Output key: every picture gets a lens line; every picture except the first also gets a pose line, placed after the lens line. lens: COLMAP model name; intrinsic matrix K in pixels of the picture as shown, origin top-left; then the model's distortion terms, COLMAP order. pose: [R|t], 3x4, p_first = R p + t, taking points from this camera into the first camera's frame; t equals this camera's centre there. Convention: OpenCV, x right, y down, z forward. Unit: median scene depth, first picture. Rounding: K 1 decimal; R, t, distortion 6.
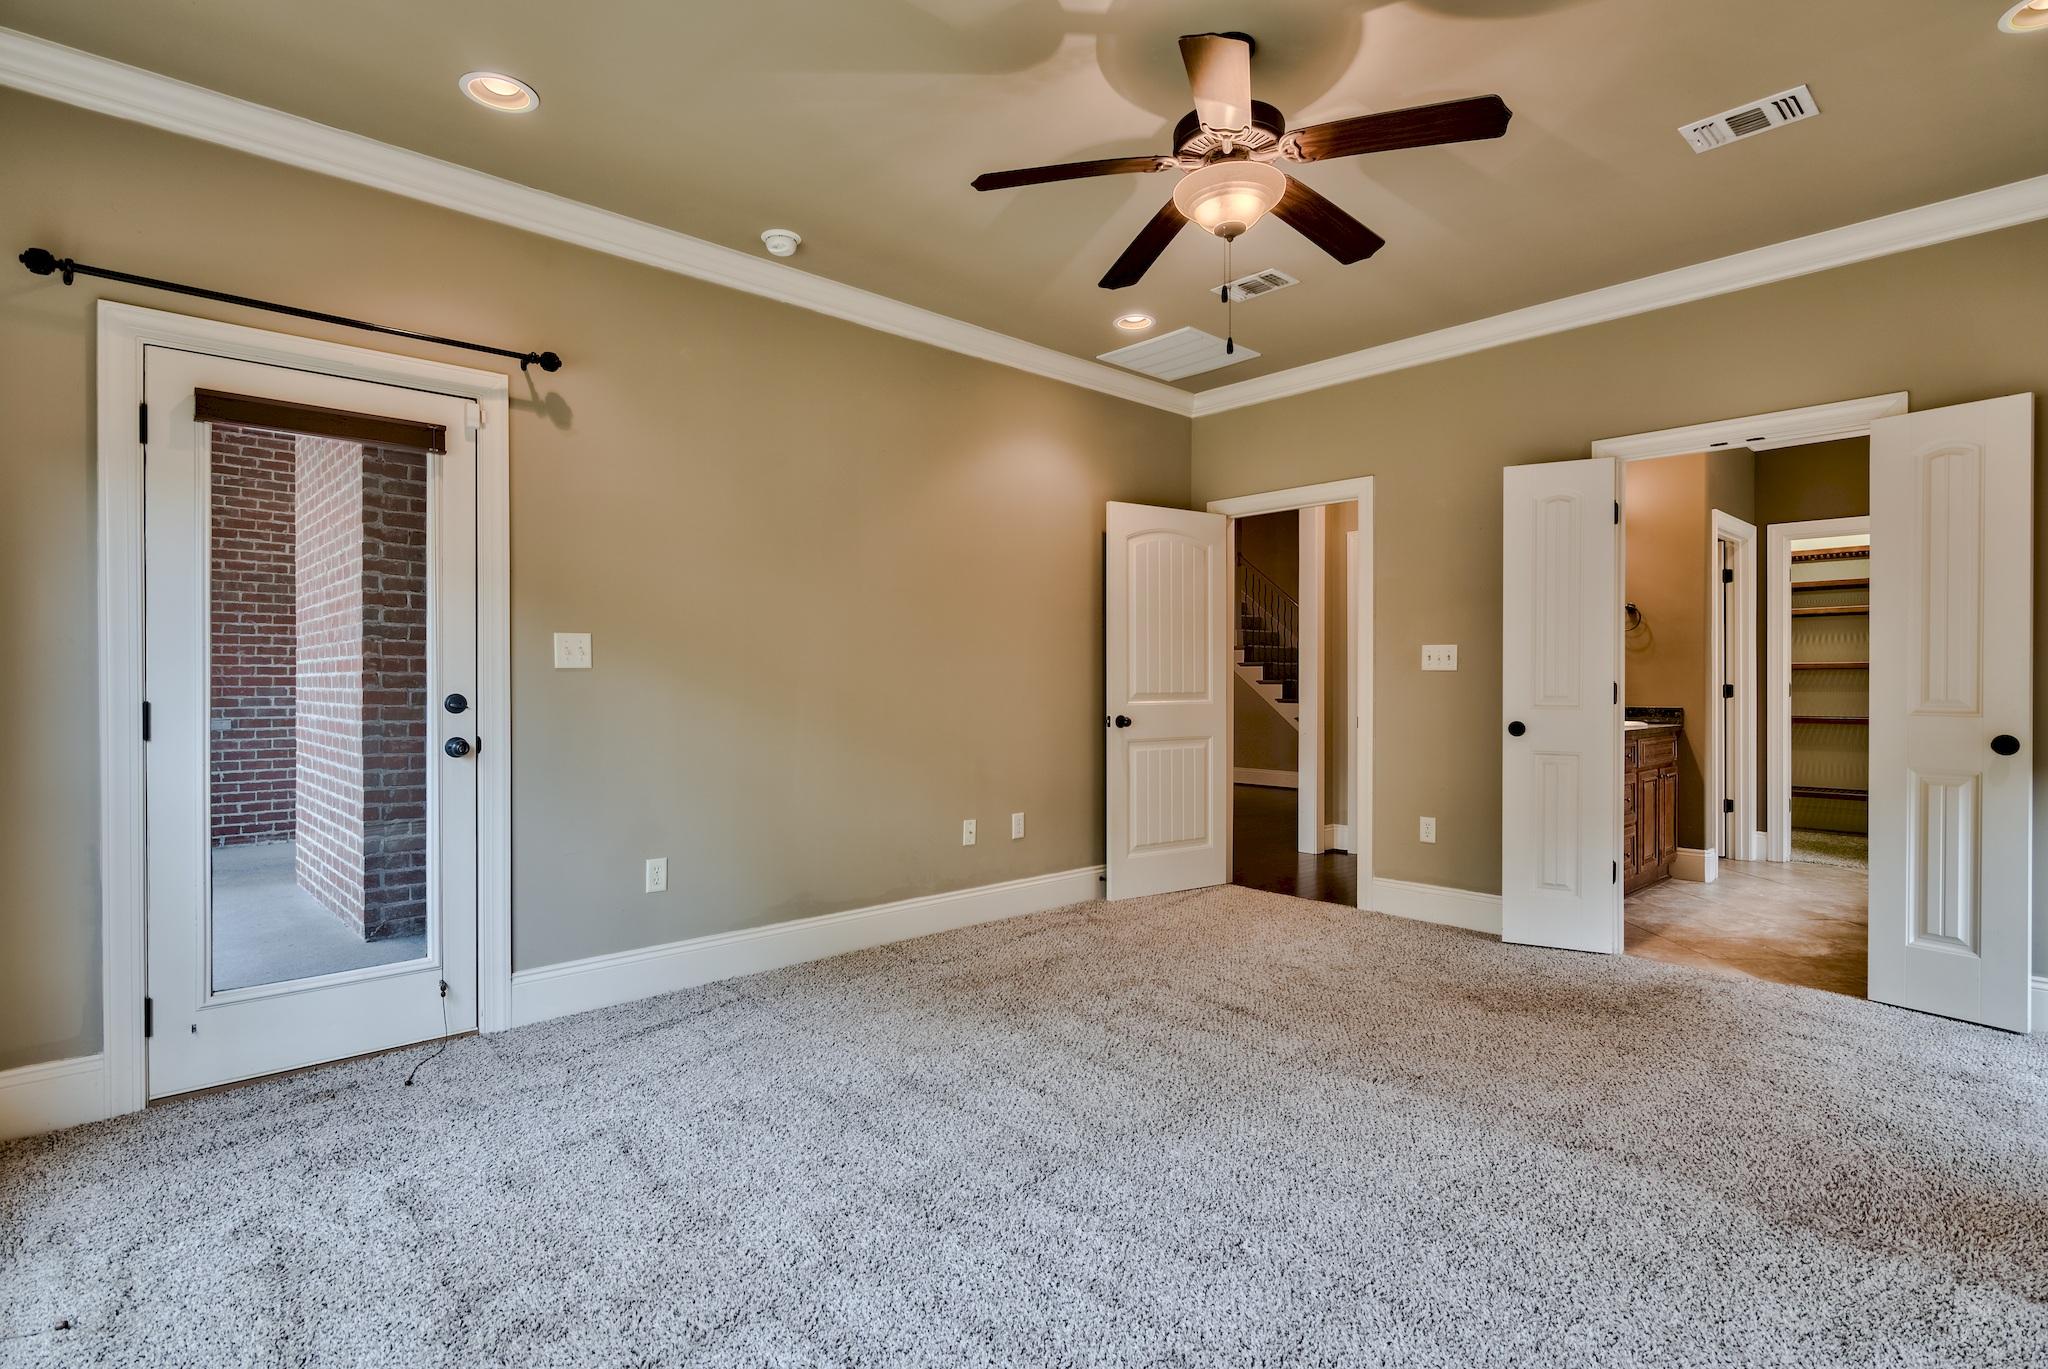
lens RADIAL K [[1009.5, 0, 1022.4], [0, 1009.5, 681.4], [0, 0, 1]] dist [-0.012229, -0.000245]
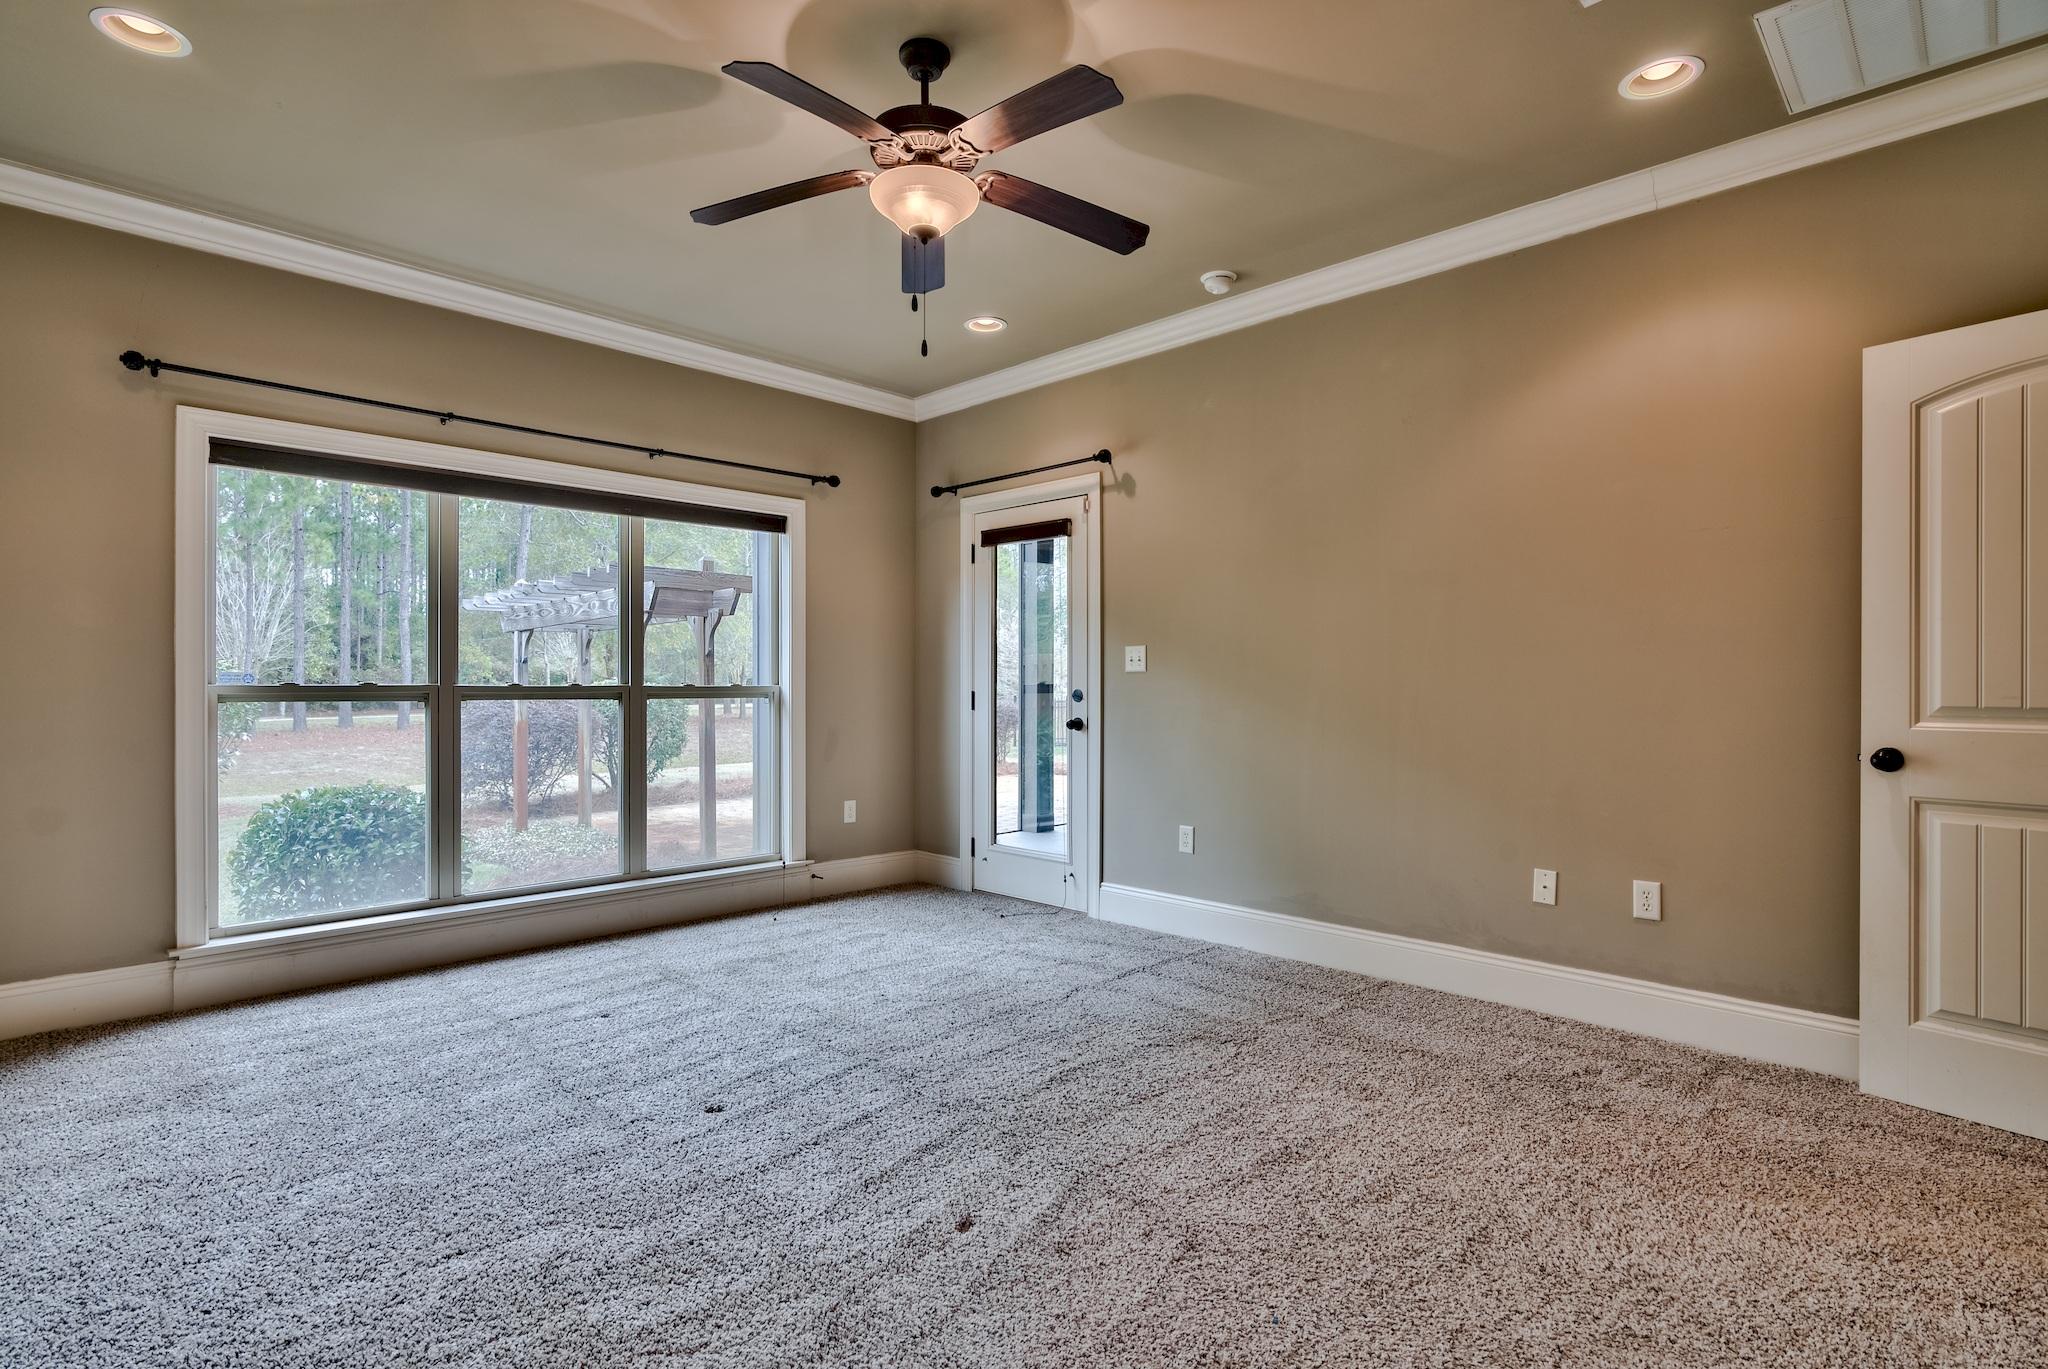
lens RADIAL K [[1009.5, 0, 1022.4], [0, 1009.5, 681.4], [0, 0, 1]] dist [-0.012229, -0.000245]
pose [[0.033020, -0.005980, -0.999437, 0.923553], [-0.007381, 0.999953, -0.006227, 0.009710], [0.999427, 0.007583, 0.032975, 0.817863]]
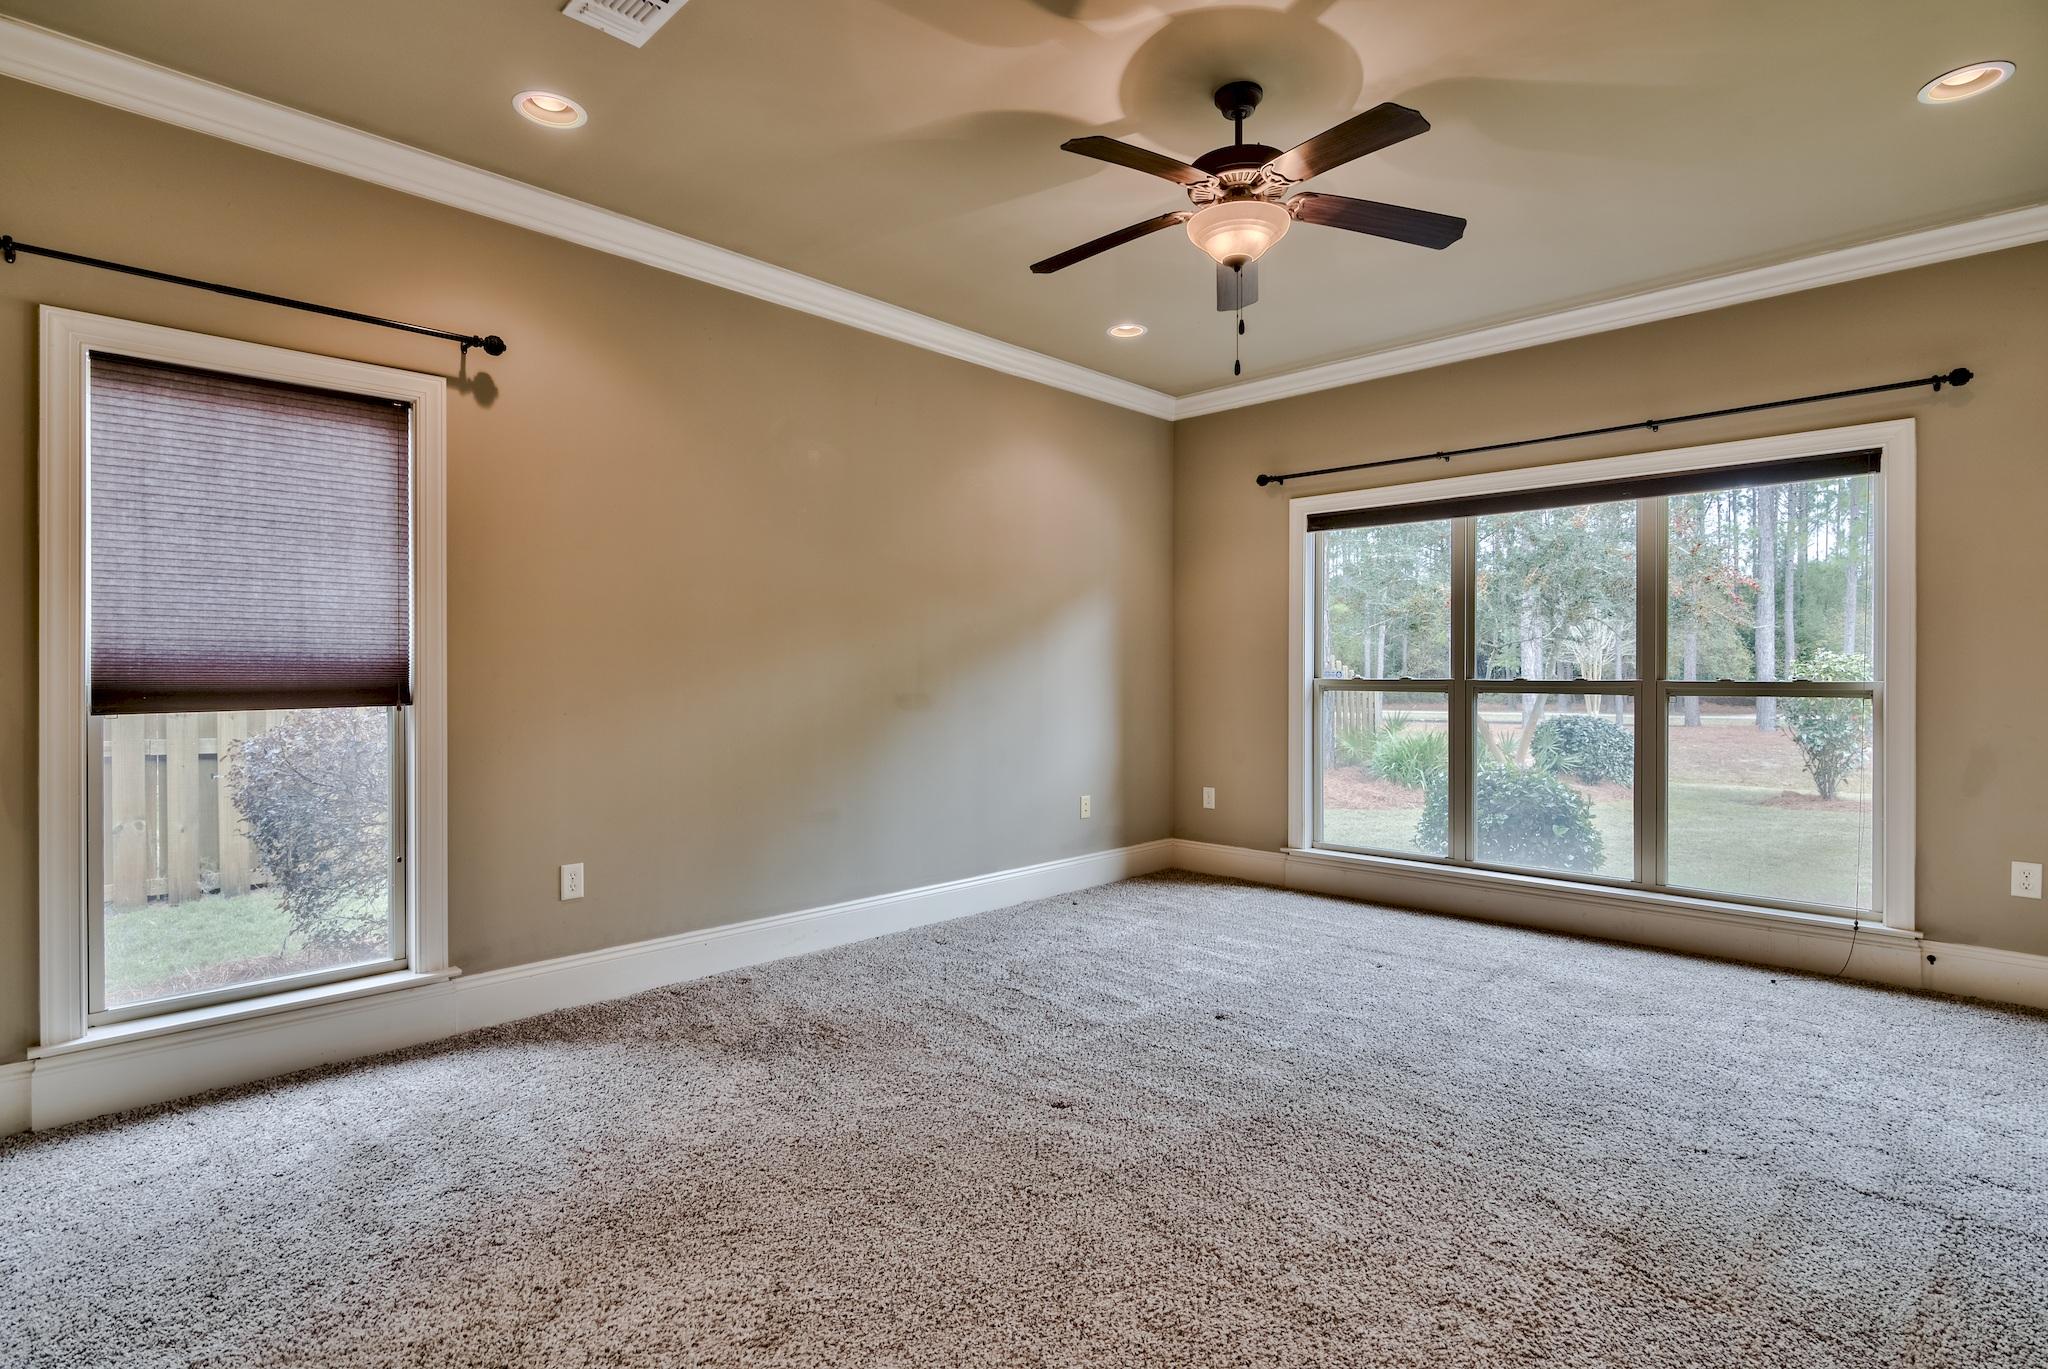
lens RADIAL K [[1014.4, 0, 1019.7], [0, 1014.4, 674.8], [0, 0, 1]] dist [0.000594, 0.000299]
pose [[-0.999079, -0.005257, -0.042583, 0.369550], [-0.005451, 0.999975, 0.004455, 0.001431], [0.042559, 0.004683, -0.999083, 1.591329]]
